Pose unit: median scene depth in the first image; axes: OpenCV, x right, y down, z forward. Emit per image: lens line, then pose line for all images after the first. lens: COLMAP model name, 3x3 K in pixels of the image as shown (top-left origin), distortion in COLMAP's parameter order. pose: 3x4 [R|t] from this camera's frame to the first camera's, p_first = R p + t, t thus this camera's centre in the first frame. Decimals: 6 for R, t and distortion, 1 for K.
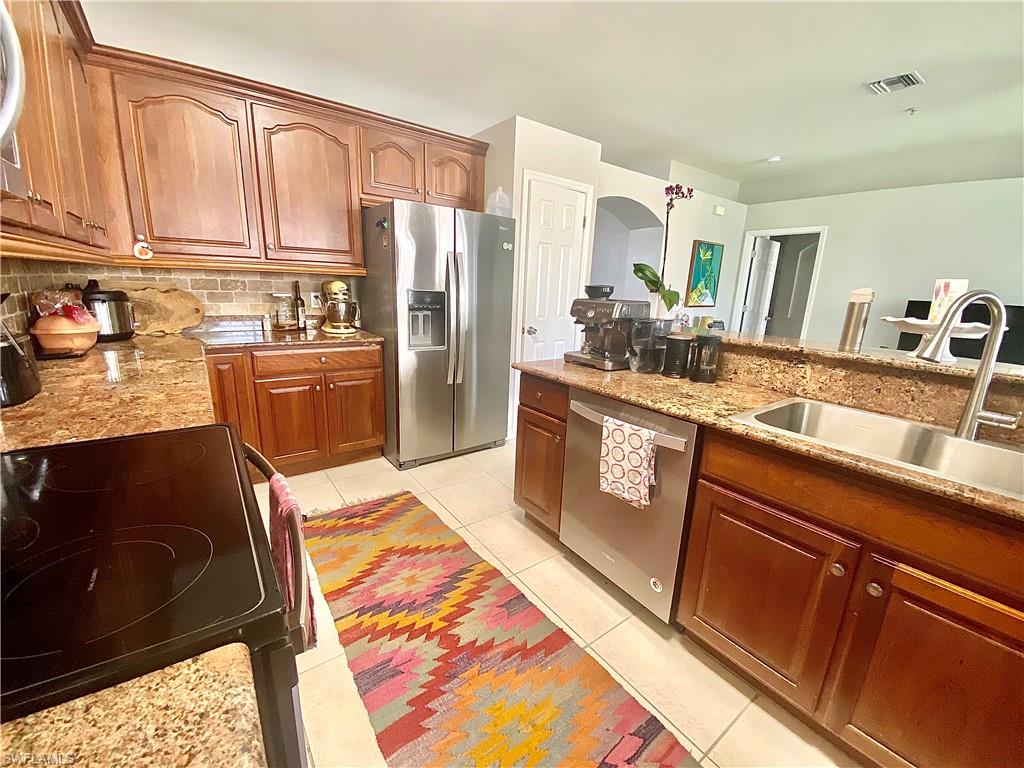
lens RADIAL K [[418.6, 0, 517.1], [0, 418.6, 381.0], [0, 0, 1]] dist [0.040885, -0.029850]
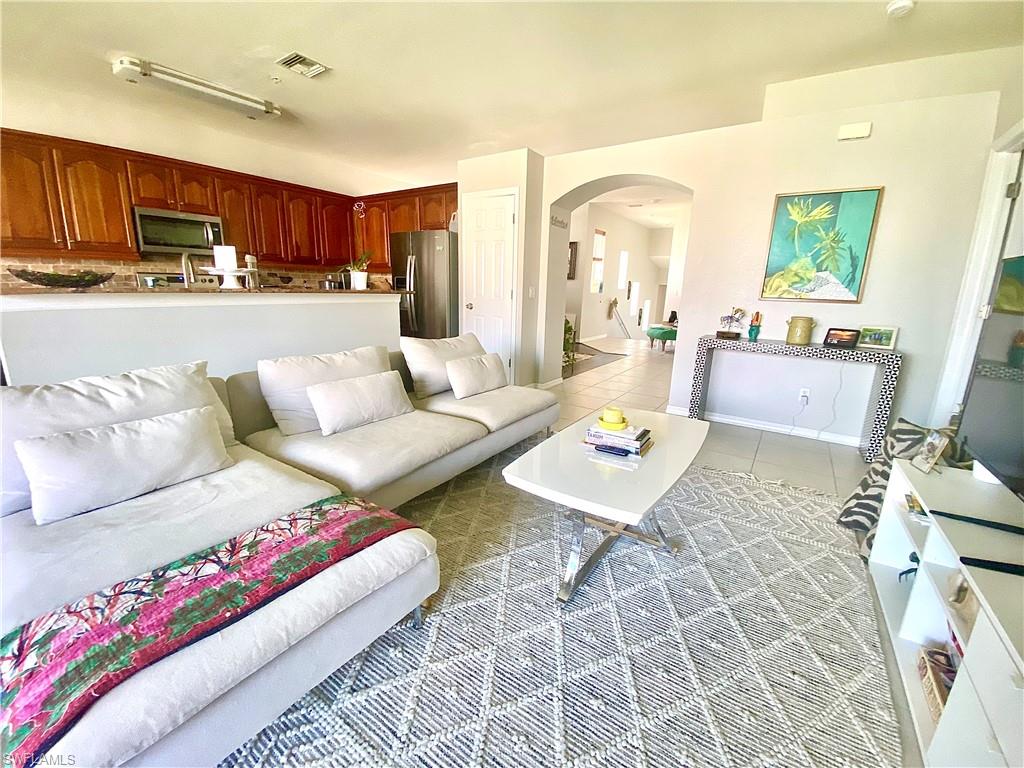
lens RADIAL K [[418.6, 0, 517.1], [0, 418.6, 381.0], [0, 0, 1]] dist [0.040885, -0.029850]
pose [[0.331626, 0.179957, -0.926088, 2.218527], [-0.219616, 0.969396, 0.109730, -0.105661], [0.917493, 0.166994, 0.360999, 1.074652]]
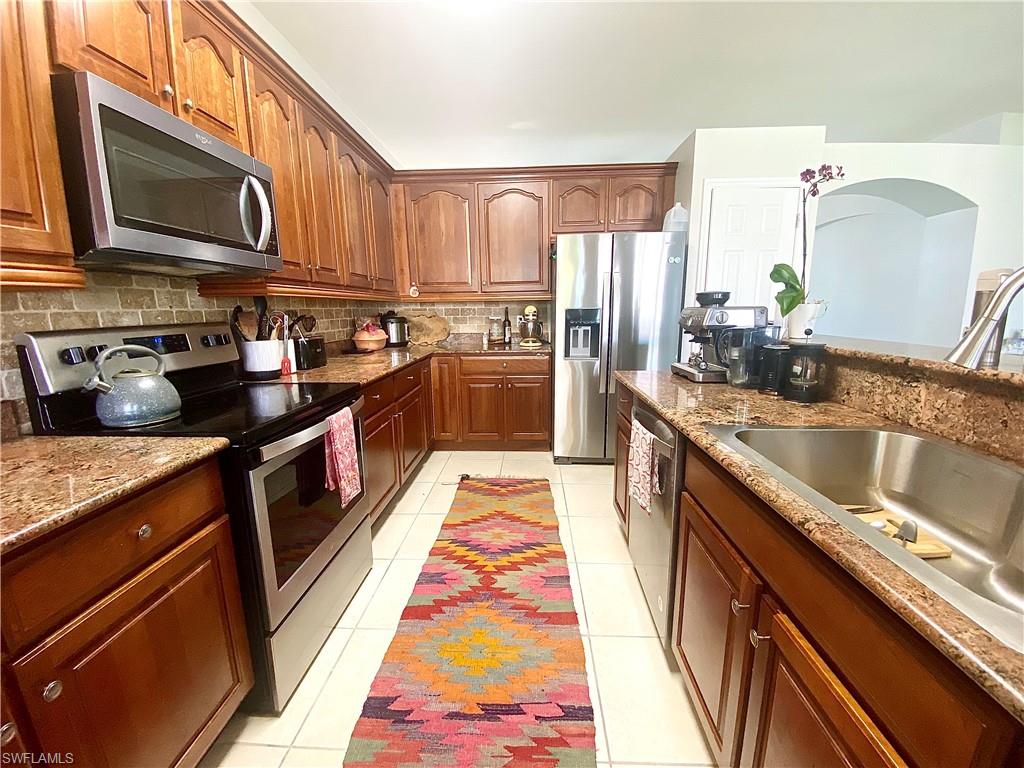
lens RADIAL K [[418.6, 0, 517.1], [0, 418.6, 381.0], [0, 0, 1]] dist [0.040885, -0.029850]
pose [[0.777508, 0.062116, -0.625797, 0.453160], [-0.099408, 0.994738, -0.024771, 0.032544], [0.620966, 0.081469, 0.779592, 0.020481]]
